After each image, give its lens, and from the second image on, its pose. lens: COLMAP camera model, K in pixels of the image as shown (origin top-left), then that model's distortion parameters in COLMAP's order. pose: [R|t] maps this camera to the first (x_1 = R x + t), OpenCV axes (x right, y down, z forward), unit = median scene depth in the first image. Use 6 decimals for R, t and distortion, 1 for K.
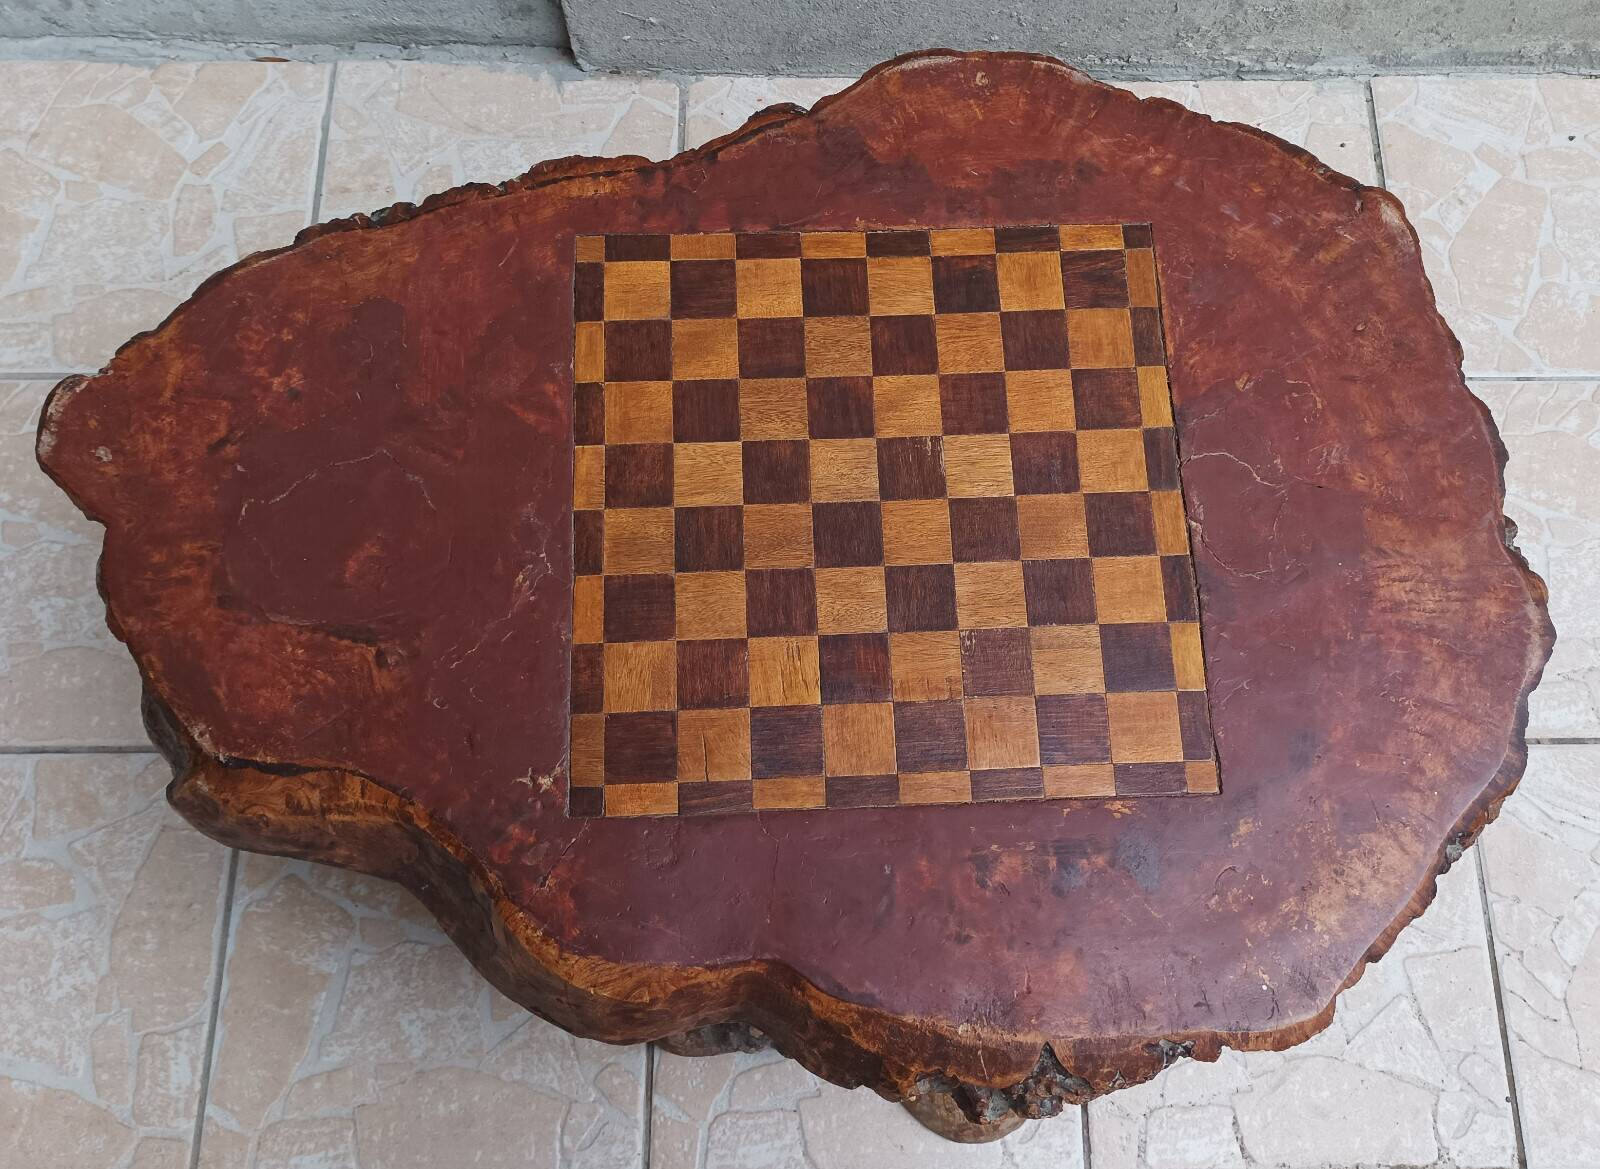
lens RADIAL K [[1451.6, 0, 850.6], [0, 1451.6, 560.6], [0, 0, 1]] dist [0.023634, -0.015085]
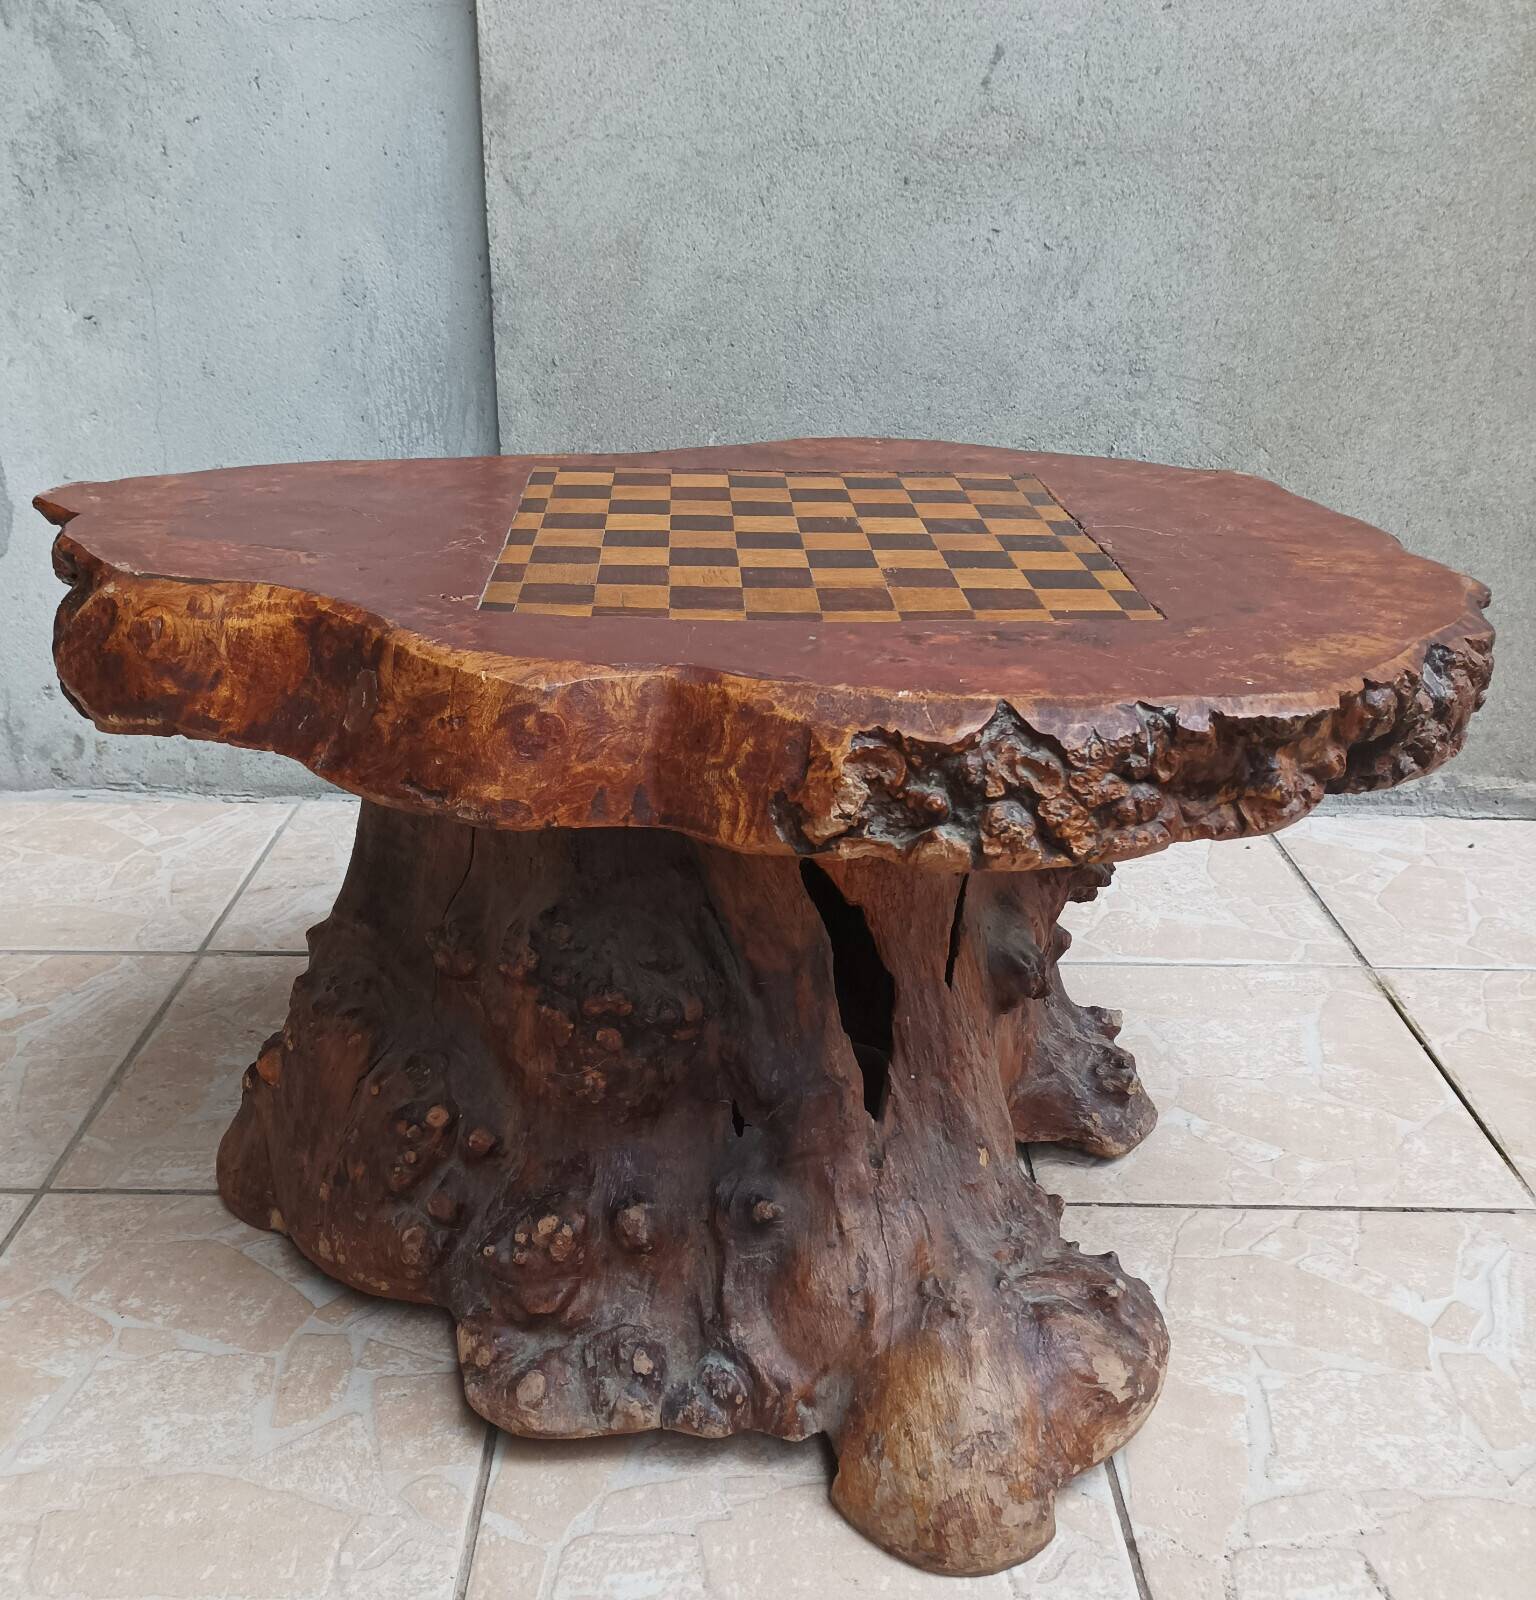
lens RADIAL K [[1601.8, 0, 718.3], [0, 1601.8, 849.4], [0, 0, 1]] dist [0.022241, -0.007270]
pose [[0.999469, -0.003678, -0.032369, -0.002038], [-0.021221, 0.680378, -0.732554, 0.905707], [0.024718, 0.732852, 0.679939, 0.348887]]
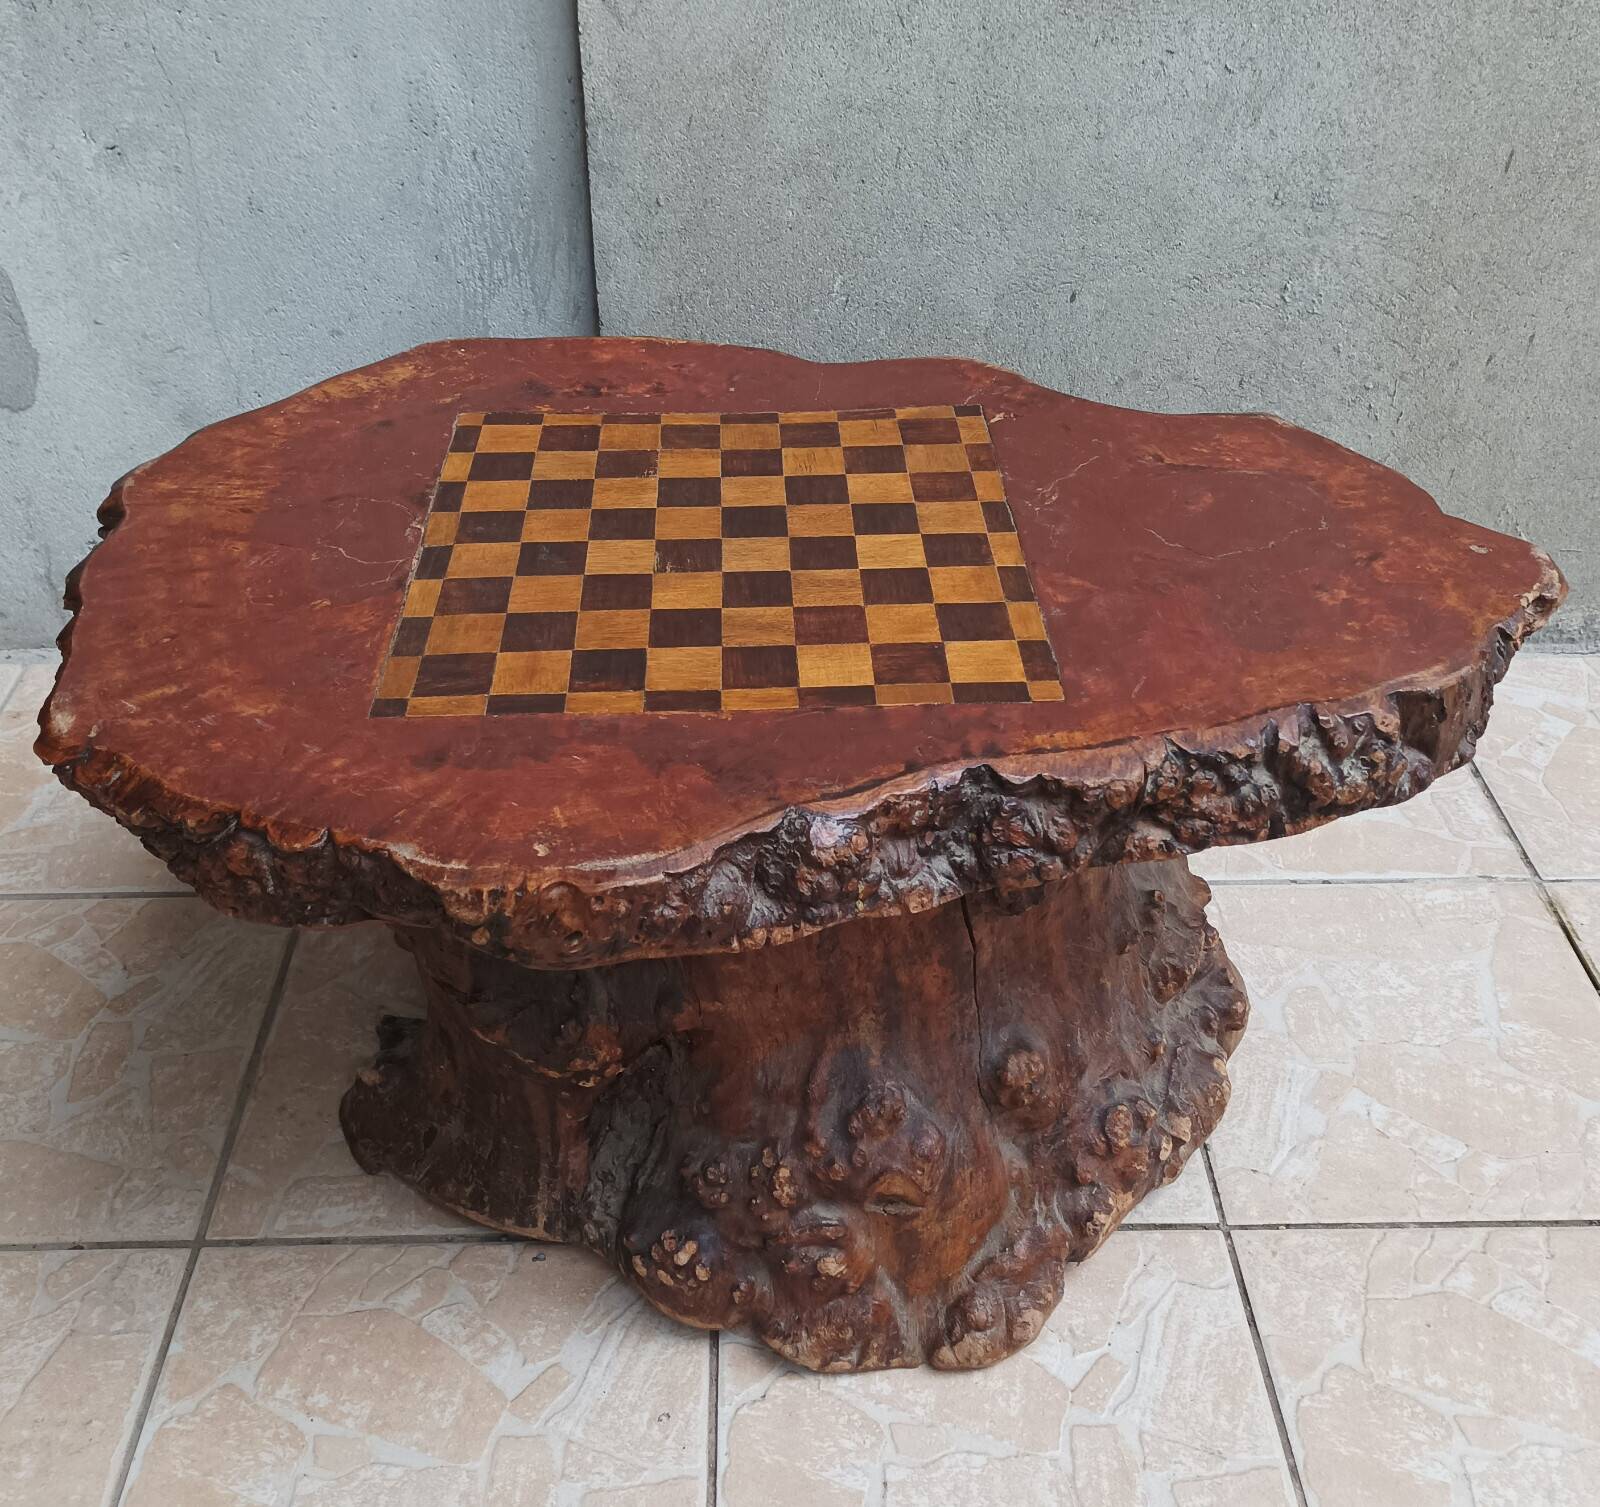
lens RADIAL K [[1686.5, 0, 789.5], [0, 1686.5, 710.1], [0, 0, 1]] dist [0.028623, -0.019905]
pose [[0.999811, -0.019416, 0.001020, -0.120246], [0.016410, 0.814592, -0.579803, 0.597876], [0.010427, 0.579710, 0.814756, 0.120034]]
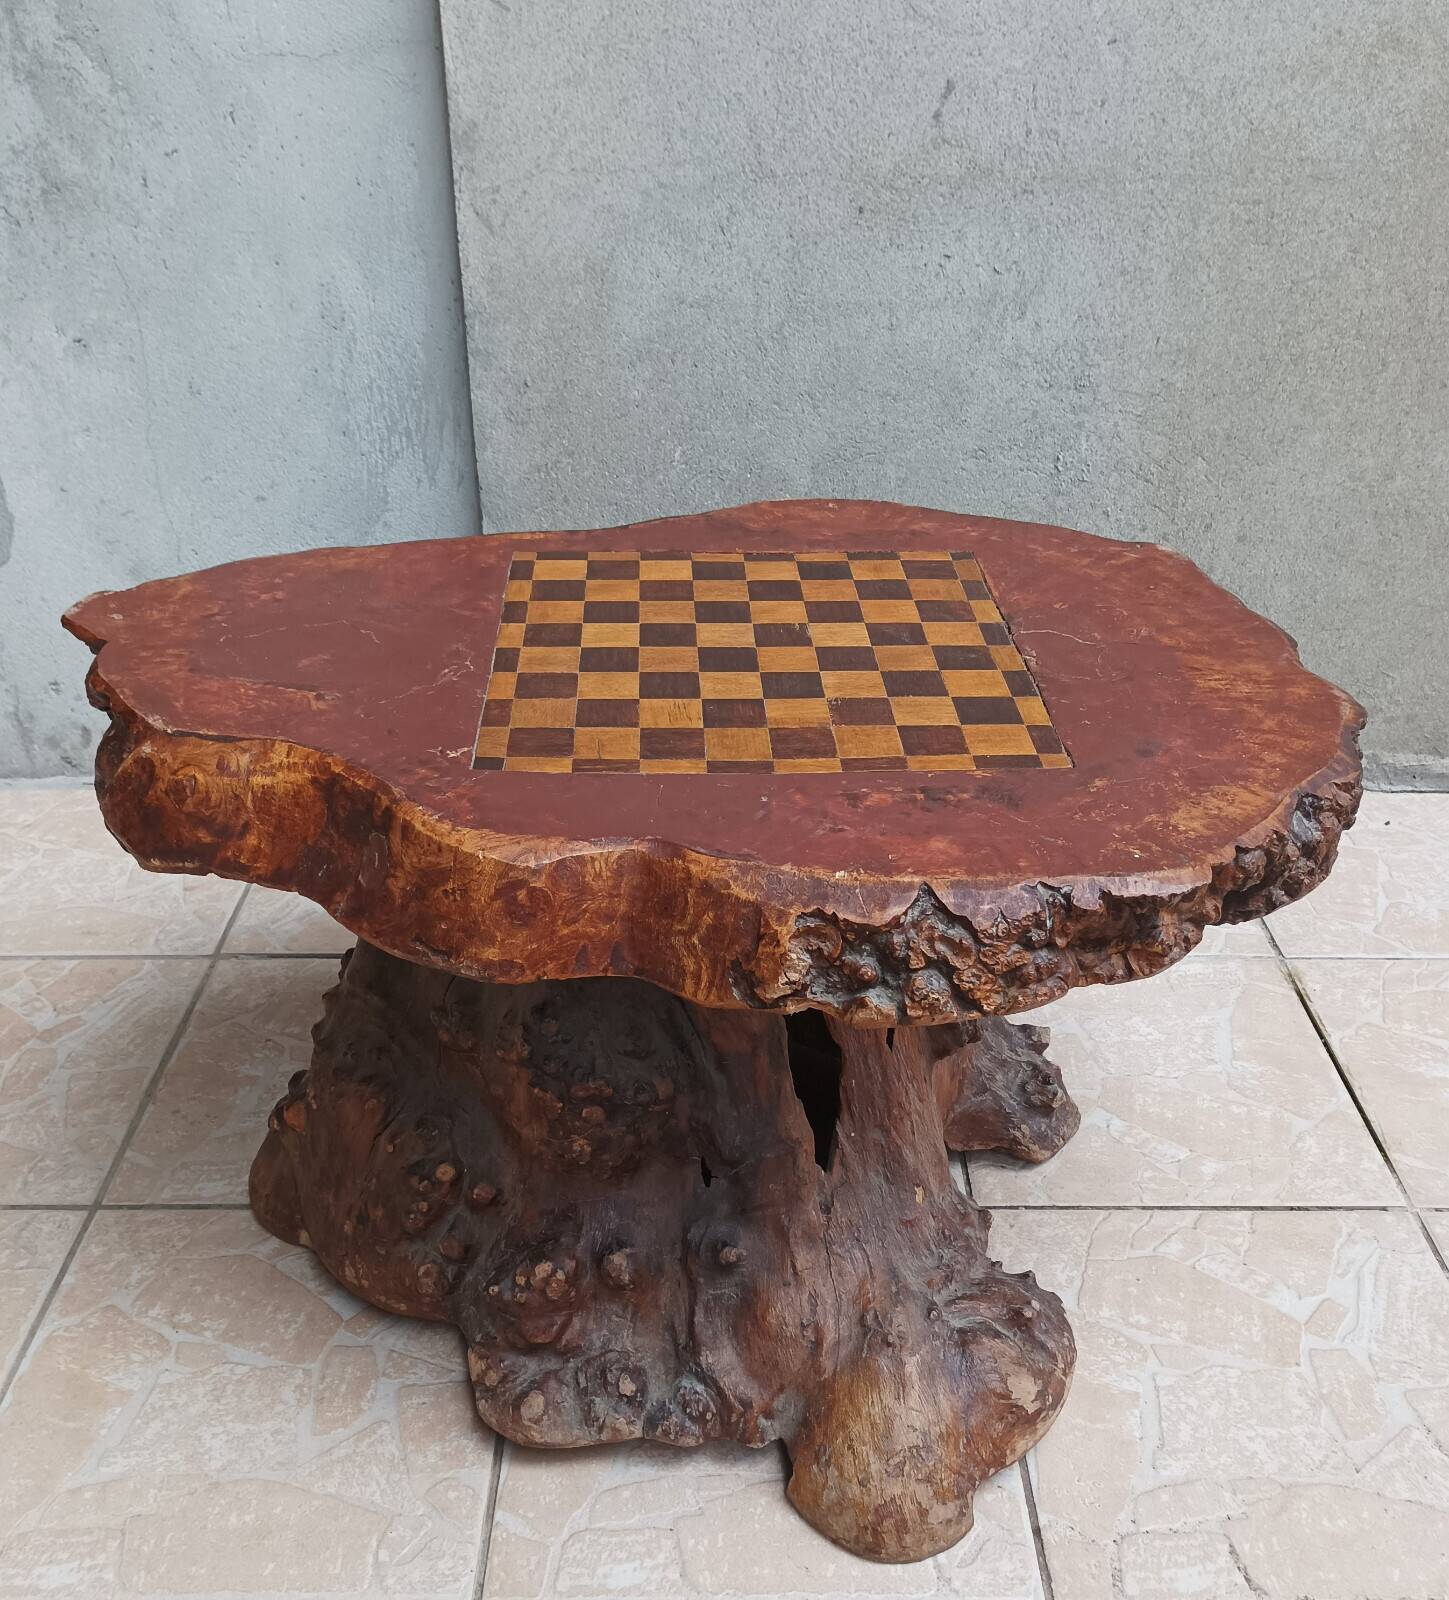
lens RADIAL K [[1597.2, 0, 705.4], [0, 1597.2, 854.2], [0, 0, 1]] dist [0.033446, -0.038885]
pose [[0.999551, -0.012676, -0.027168, 0.011584], [-0.008146, 0.757286, -0.653033, 0.865317], [0.028852, 0.652961, 0.756842, 0.121634]]
